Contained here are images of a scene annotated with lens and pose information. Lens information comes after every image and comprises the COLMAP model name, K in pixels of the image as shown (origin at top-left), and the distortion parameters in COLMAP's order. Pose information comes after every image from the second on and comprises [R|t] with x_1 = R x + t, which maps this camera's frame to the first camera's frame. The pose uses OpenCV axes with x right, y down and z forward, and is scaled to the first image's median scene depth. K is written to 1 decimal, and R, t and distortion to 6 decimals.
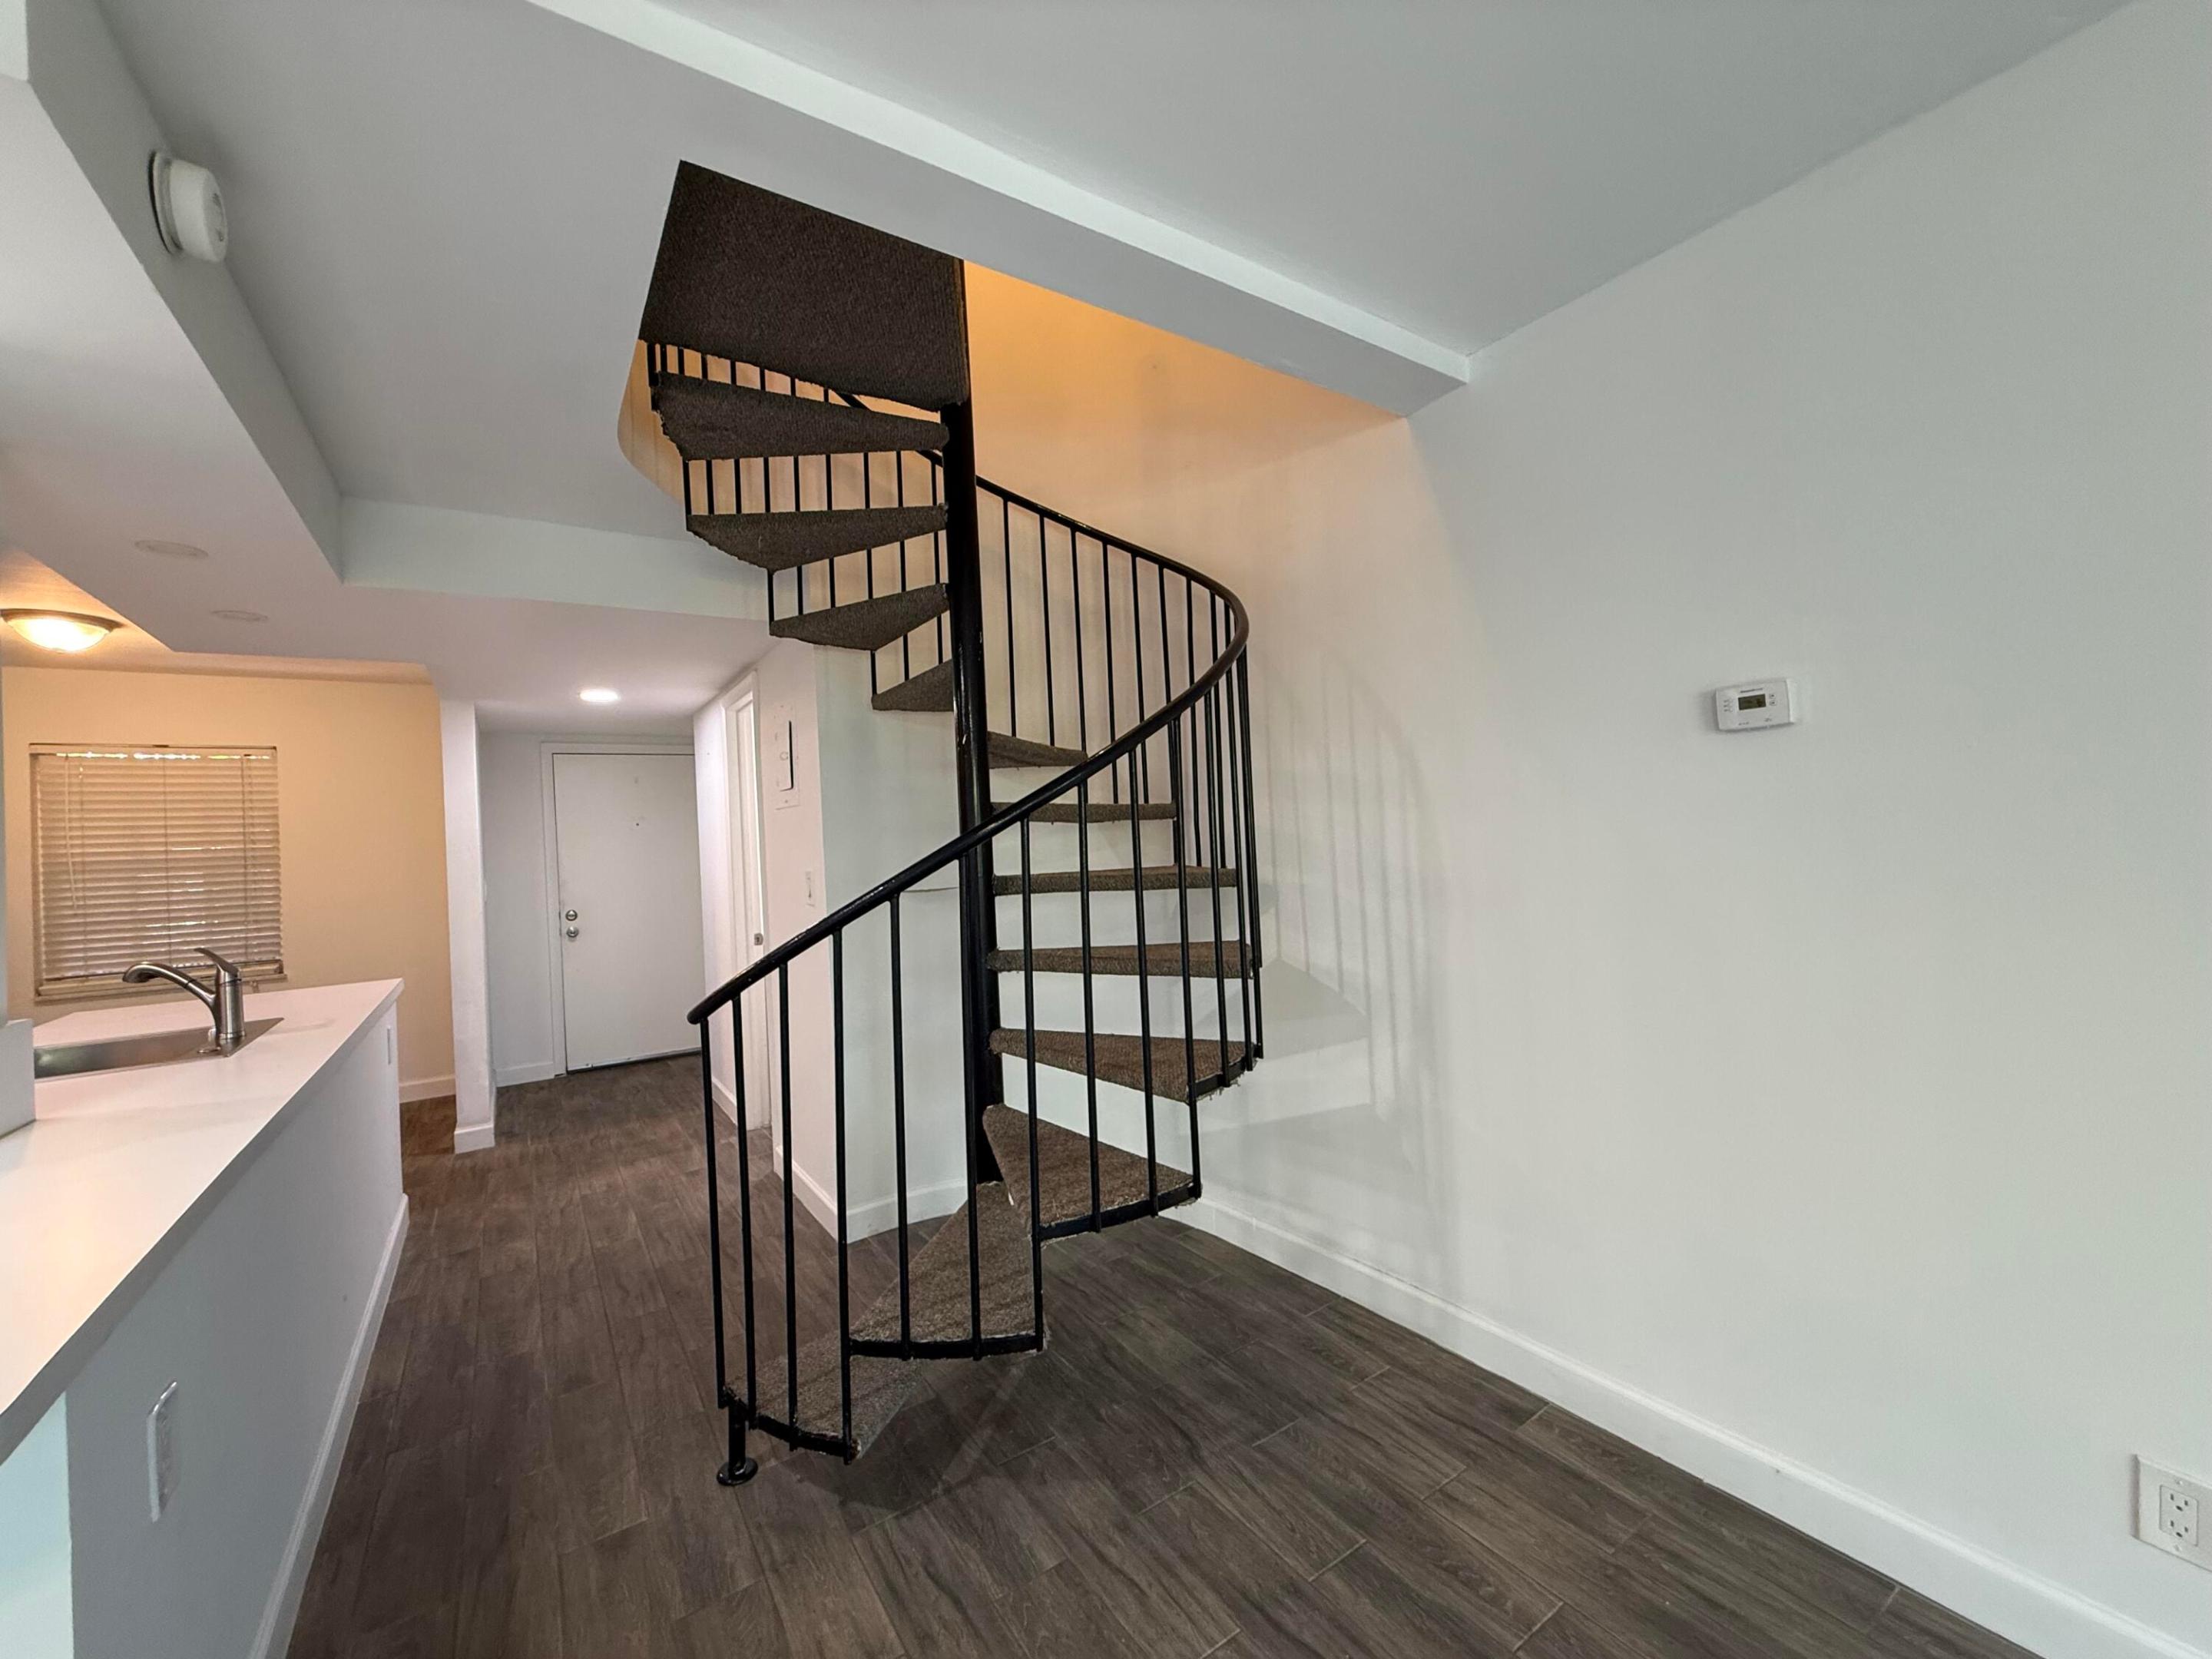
lens RADIAL K [[882.9, 0, 1100.1], [0, 882.9, 826.2], [0, 0, 1]] dist [-0.001102, 0.000568]
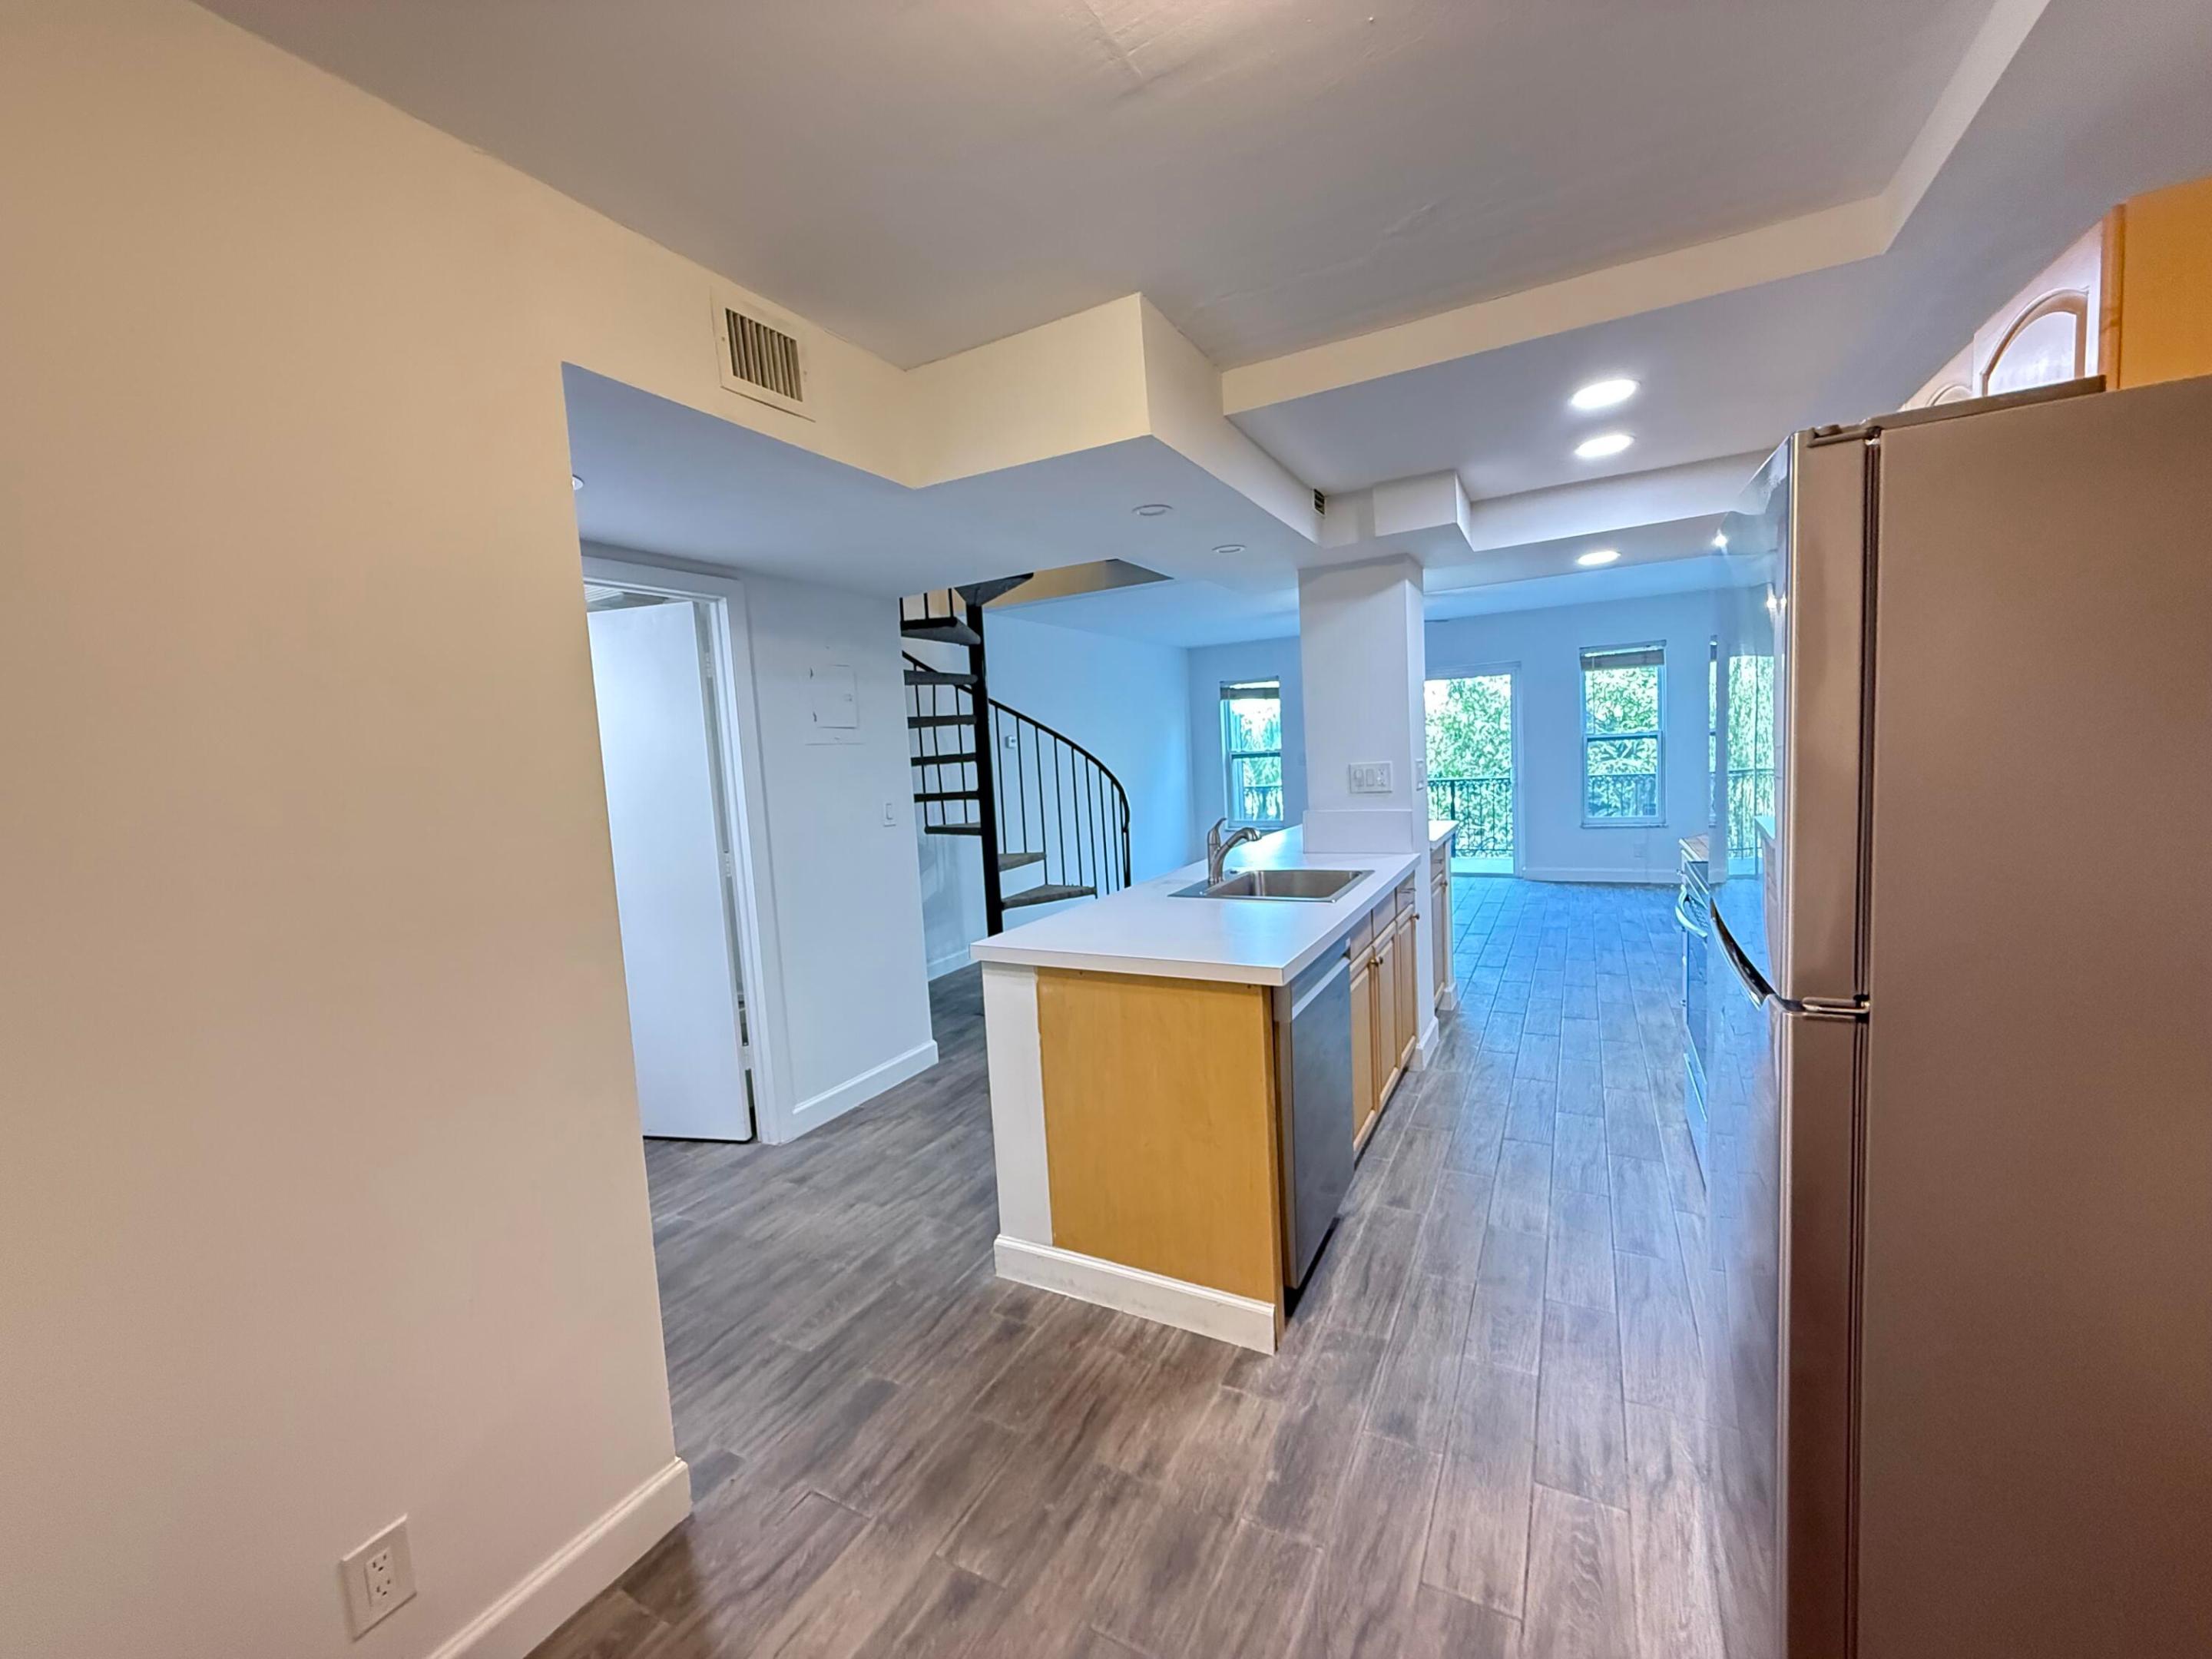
lens RADIAL K [[882.9, 0, 1100.1], [0, 882.9, 826.2], [0, 0, 1]] dist [-0.001102, 0.000568]
pose [[-0.465072, 0.002290, 0.885270, -2.067298], [0.069101, 0.997040, 0.033722, 0.089818], [-0.882572, 0.076856, -0.463853, 1.740859]]
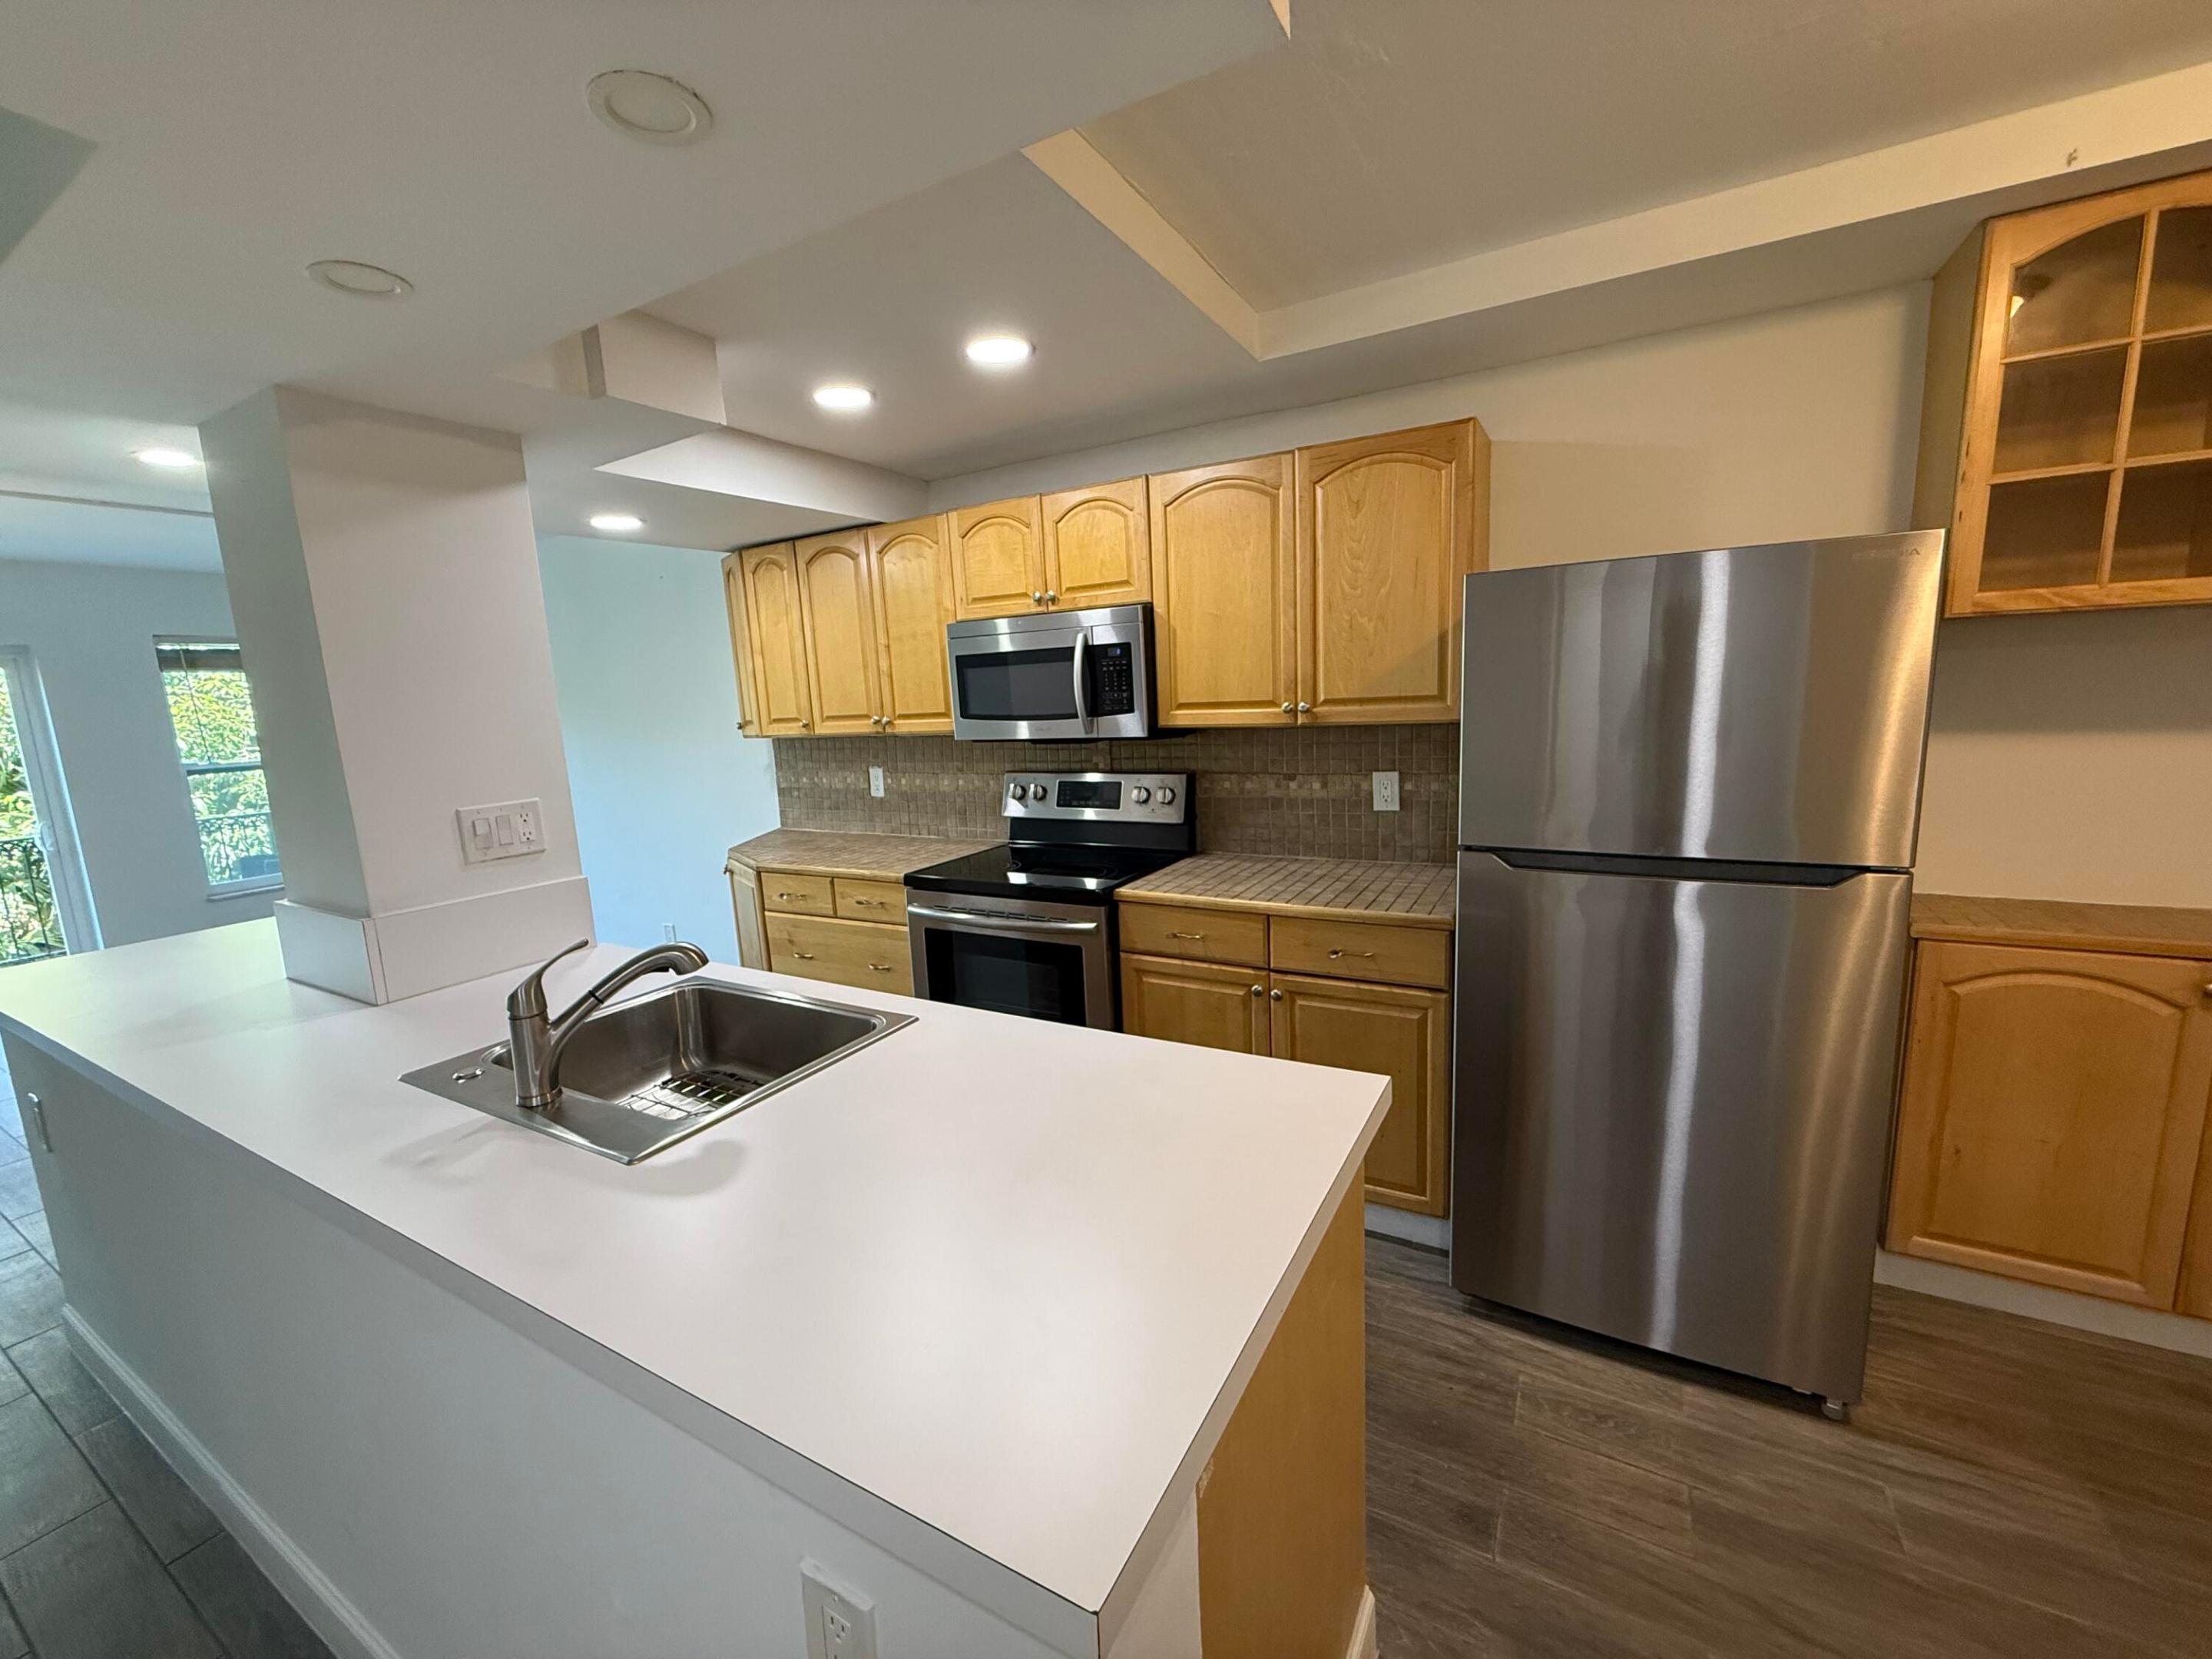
lens RADIAL K [[882.9, 0, 1100.1], [0, 882.9, 826.2], [0, 0, 1]] dist [-0.001102, 0.000568]
pose [[-0.889400, 0.159631, -0.428353, -1.057096], [0.099124, 0.982098, 0.160179, 0.005821], [0.446254, 0.100004, -0.889301, 1.609303]]
